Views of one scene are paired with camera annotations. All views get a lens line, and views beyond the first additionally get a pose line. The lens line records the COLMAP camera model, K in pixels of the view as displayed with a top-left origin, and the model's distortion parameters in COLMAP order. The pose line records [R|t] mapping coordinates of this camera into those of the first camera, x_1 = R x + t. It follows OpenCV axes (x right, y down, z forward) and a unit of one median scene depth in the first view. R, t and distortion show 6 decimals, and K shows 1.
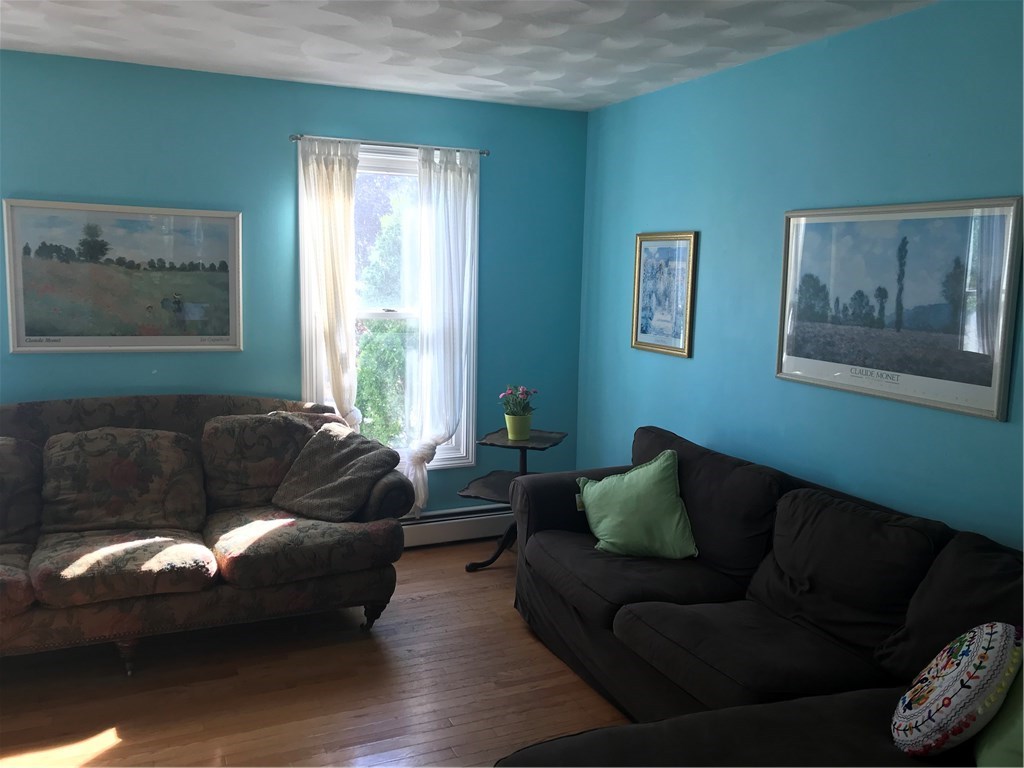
lens RADIAL K [[833.2, 0, 509.0], [0, 833.2, 382.4], [0, 0, 1]] dist [0.041212, -0.070808]
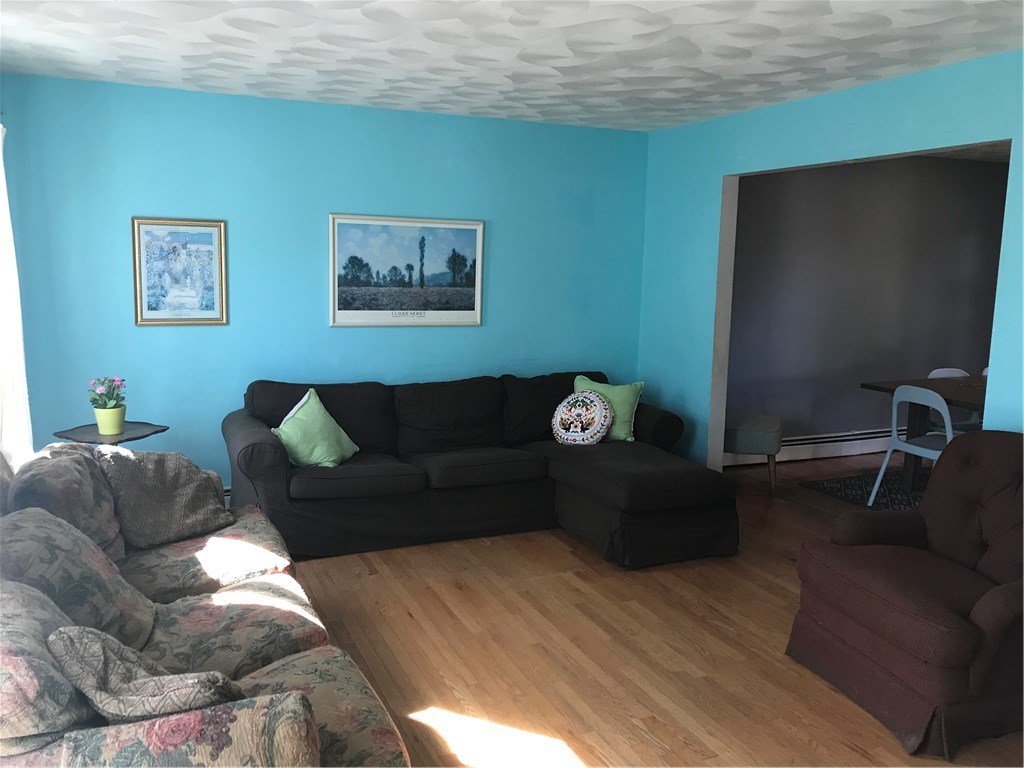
lens RADIAL K [[833.2, 0, 509.0], [0, 833.2, 382.4], [0, 0, 1]] dist [0.041212, -0.070808]
pose [[0.009315, -0.164643, 0.986309, -1.228792], [0.120777, 0.979316, 0.162335, -0.118203], [-0.992636, 0.117611, 0.029007, 0.702993]]
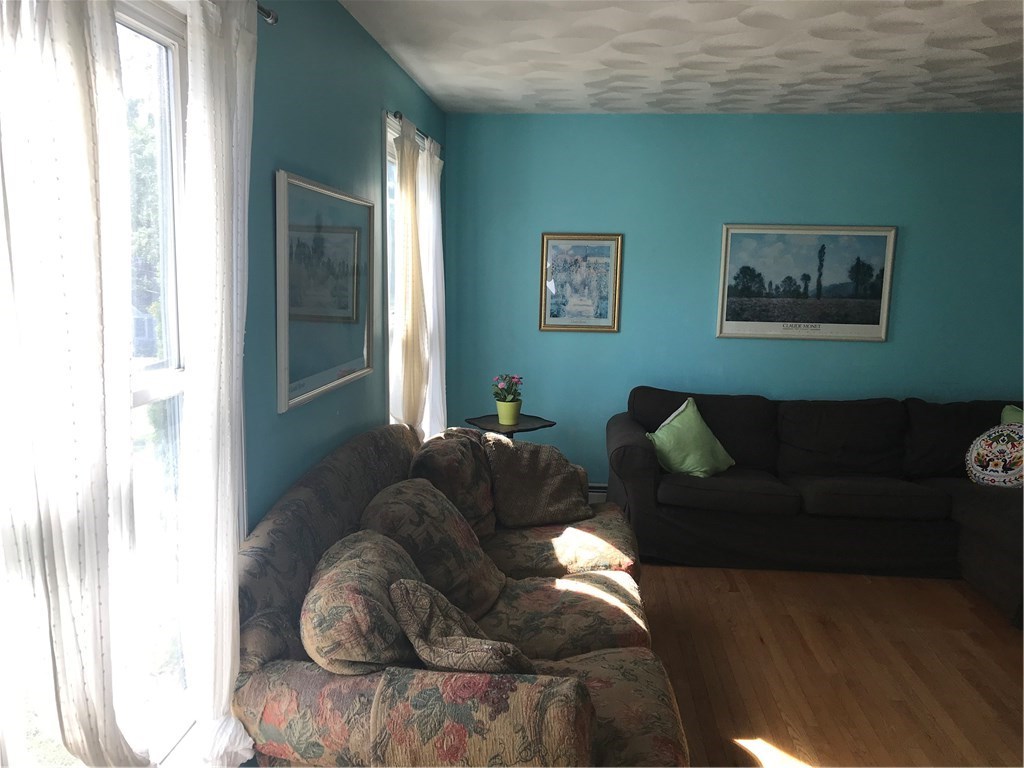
lens RADIAL K [[833.2, 0, 509.0], [0, 833.2, 382.4], [0, 0, 1]] dist [0.041212, -0.070808]
pose [[0.495305, -0.135240, 0.858128, -1.213859], [0.116336, 0.989236, 0.088754, -0.107050], [-0.860894, 0.055871, 0.505707, 0.617529]]
